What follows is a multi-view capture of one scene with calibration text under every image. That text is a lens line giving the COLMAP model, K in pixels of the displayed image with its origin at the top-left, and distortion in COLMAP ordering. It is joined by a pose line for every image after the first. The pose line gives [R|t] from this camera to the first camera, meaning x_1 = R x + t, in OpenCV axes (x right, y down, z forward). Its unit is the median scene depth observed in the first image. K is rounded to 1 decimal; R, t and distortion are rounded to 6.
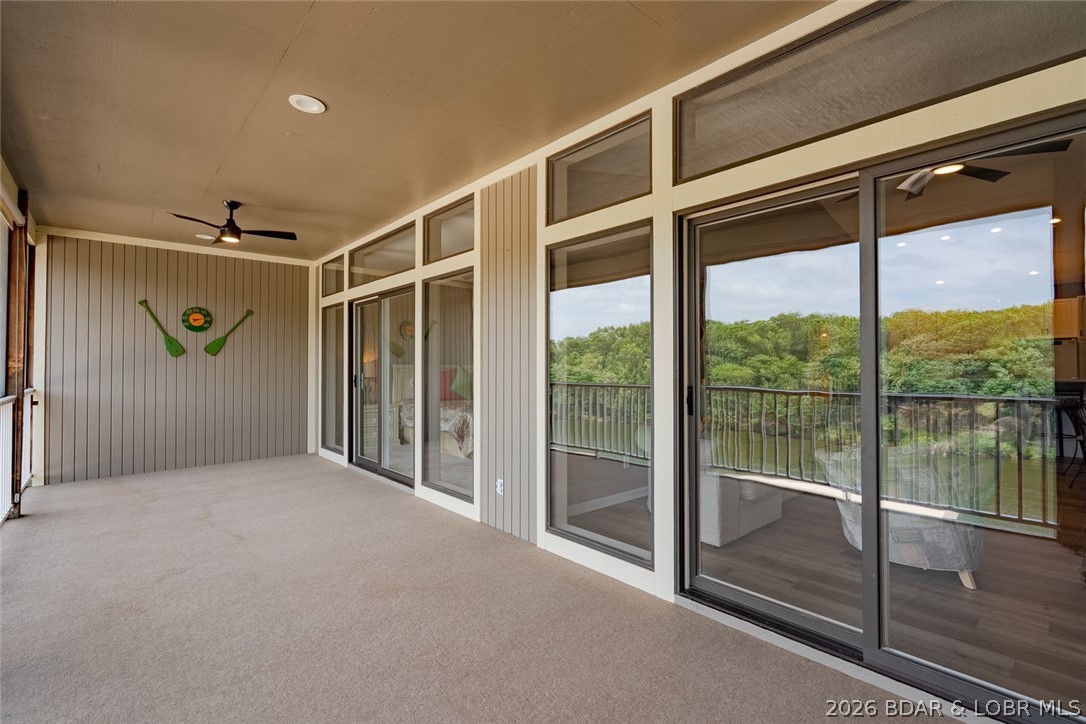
lens RADIAL K [[518.1, 0, 543.0], [0, 518.1, 362.0], [0, 0, 1]] dist [-0.003658, 0.000017]
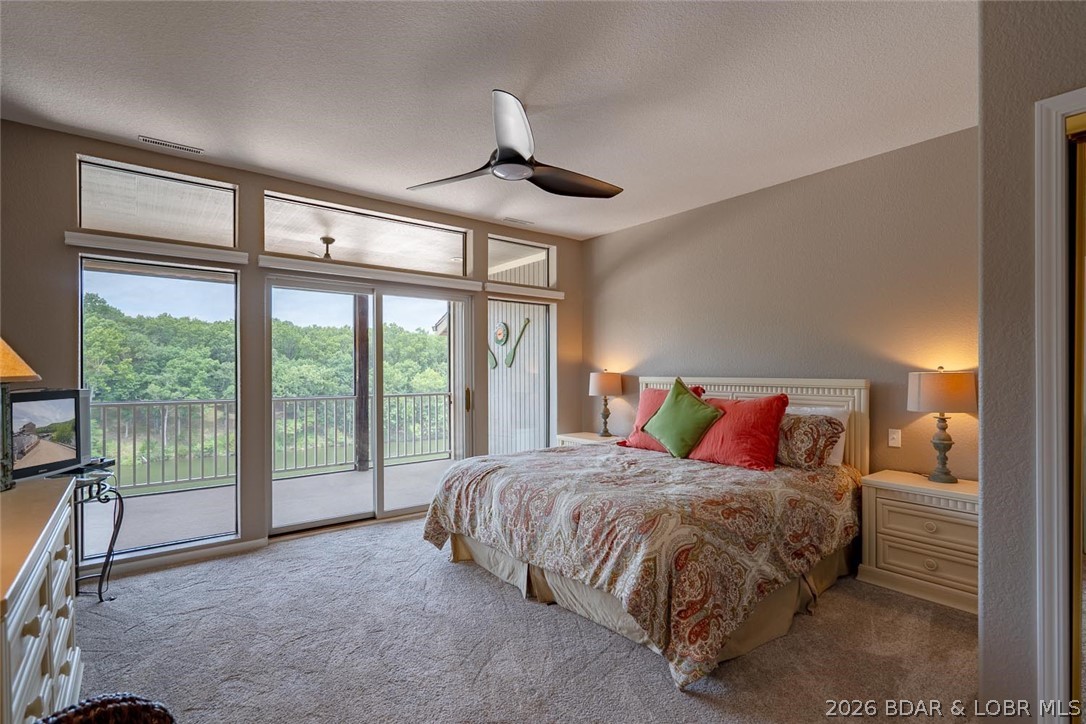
lens RADIAL K [[518.1, 0, 543.0], [0, 518.1, 362.0], [0, 0, 1]] dist [-0.003658, 0.000017]
pose [[-0.036870, -0.008541, -0.999284, 0.397560], [0.010915, 0.999900, -0.008949, -0.011059], [0.999260, -0.011237, -0.036773, 1.094700]]
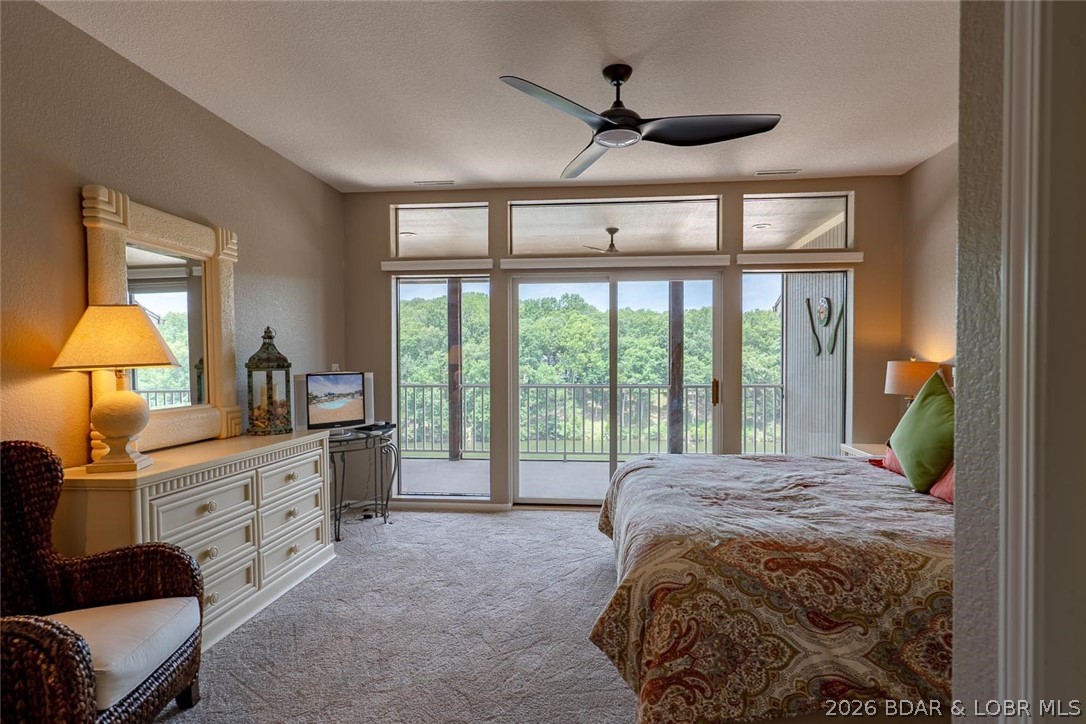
lens RADIAL K [[576.4, 0, 545.4], [0, 576.4, 358.1], [0, 0, 1]] dist [-0.000918, 0.000106]
pose [[-0.724732, 0.008308, -0.688981, 0.306974], [0.014533, 0.999889, -0.003230, -0.008192], [0.688877, -0.012354, -0.724773, 1.332517]]
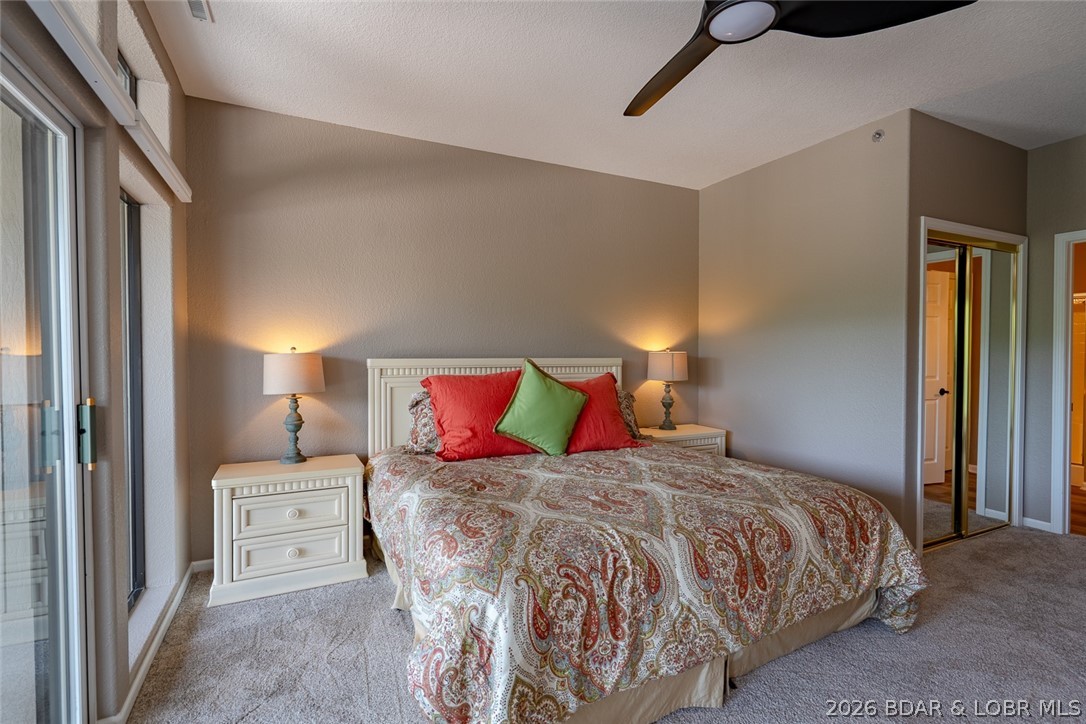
lens RADIAL K [[518.1, 0, 543.0], [0, 518.1, 362.0], [0, 0, 1]] dist [-0.003658, 0.000017]
pose [[0.968081, 0.002885, -0.250622, -0.065787], [0.004256, 0.999600, 0.027945, -0.007407], [0.250602, -0.028120, 0.967682, 0.774800]]
